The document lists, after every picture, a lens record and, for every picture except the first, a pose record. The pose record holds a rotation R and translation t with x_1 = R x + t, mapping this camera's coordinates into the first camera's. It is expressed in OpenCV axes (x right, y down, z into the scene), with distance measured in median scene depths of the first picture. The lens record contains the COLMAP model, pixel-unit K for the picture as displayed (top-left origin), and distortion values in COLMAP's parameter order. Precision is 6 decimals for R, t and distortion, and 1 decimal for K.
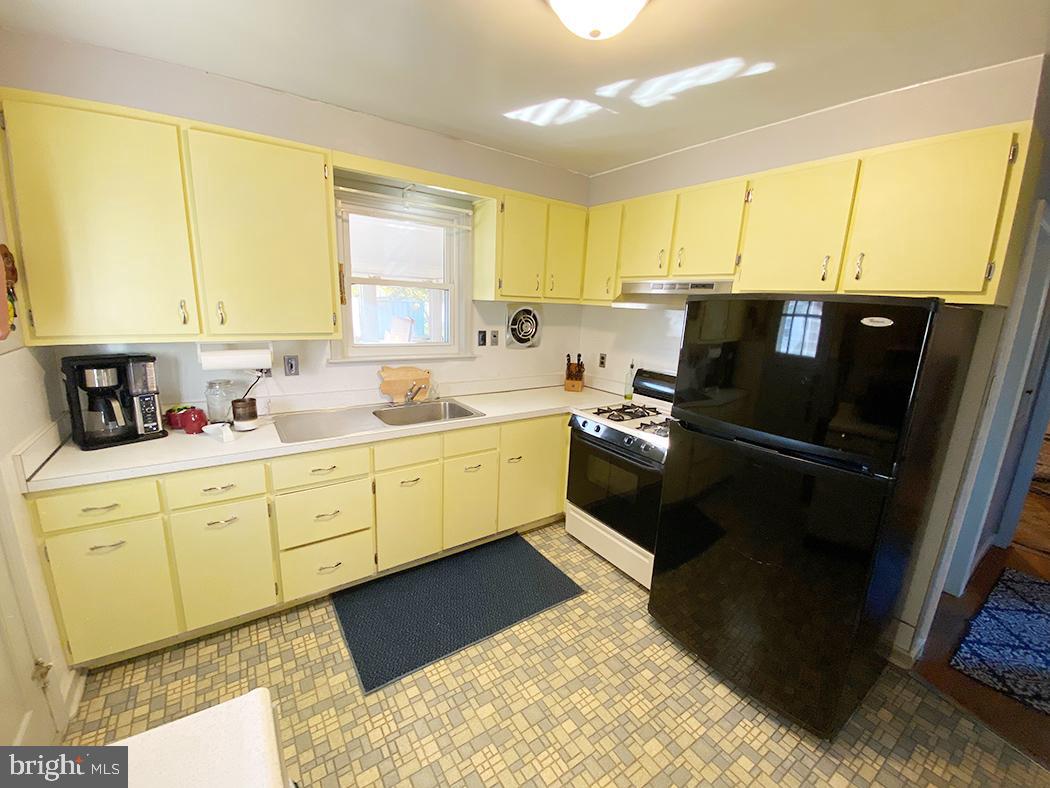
lens RADIAL K [[427.5, 0, 518.8], [0, 427.5, 391.4], [0, 0, 1]] dist [0.060243, -0.043071]
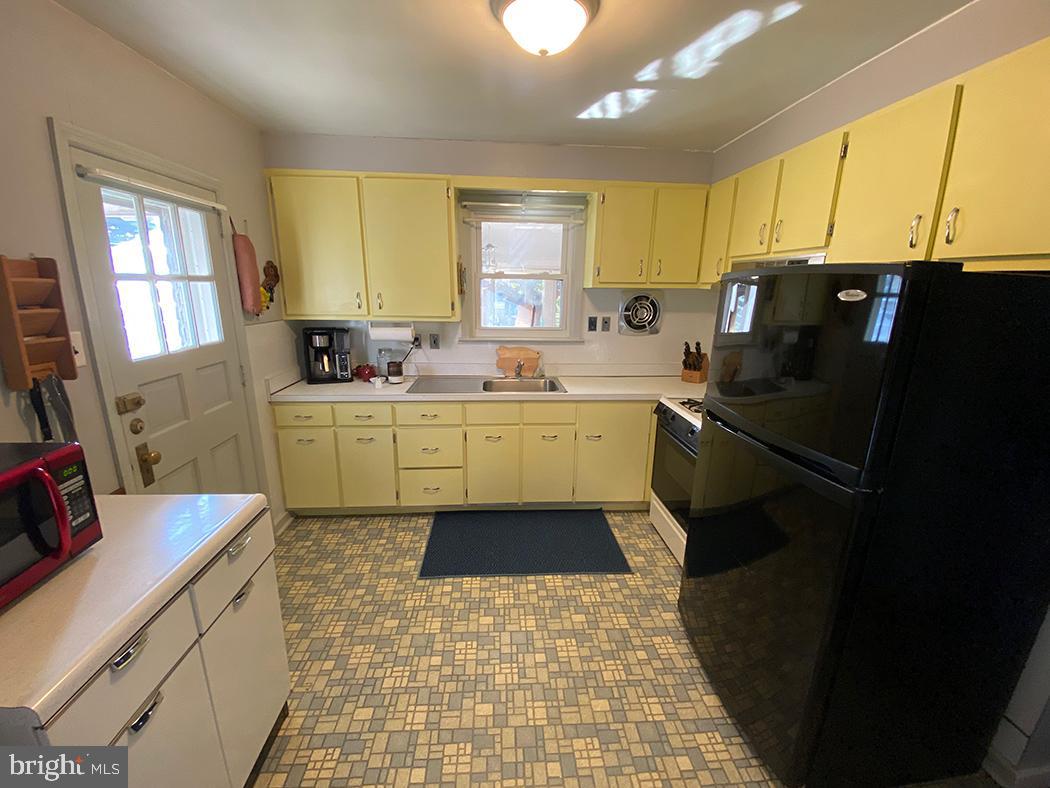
lens RADIAL K [[424.8, 0, 519.1], [0, 424.8, 390.0], [0, 0, 1]] dist [0.054328, -0.030932]
pose [[0.859667, 0.091635, -0.502569, 0.447389], [-0.086145, 0.995696, 0.034194, 0.027789], [0.503539, 0.013898, 0.863860, -0.011878]]
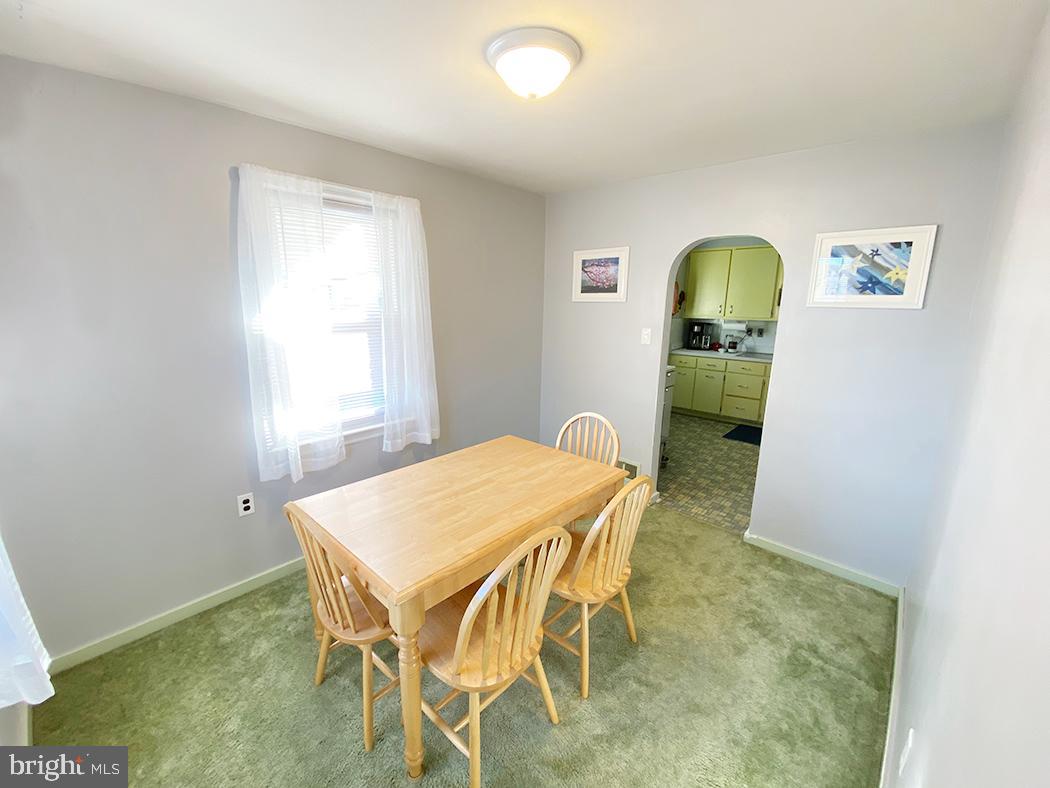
lens RADIAL K [[424.8, 0, 519.1], [0, 424.8, 390.0], [0, 0, 1]] dist [0.054328, -0.030932]
pose [[0.223310, 0.178562, -0.958253, 1.728000], [-0.202744, 0.970086, 0.133520, 0.228365], [0.953429, 0.164464, 0.252833, -0.922676]]
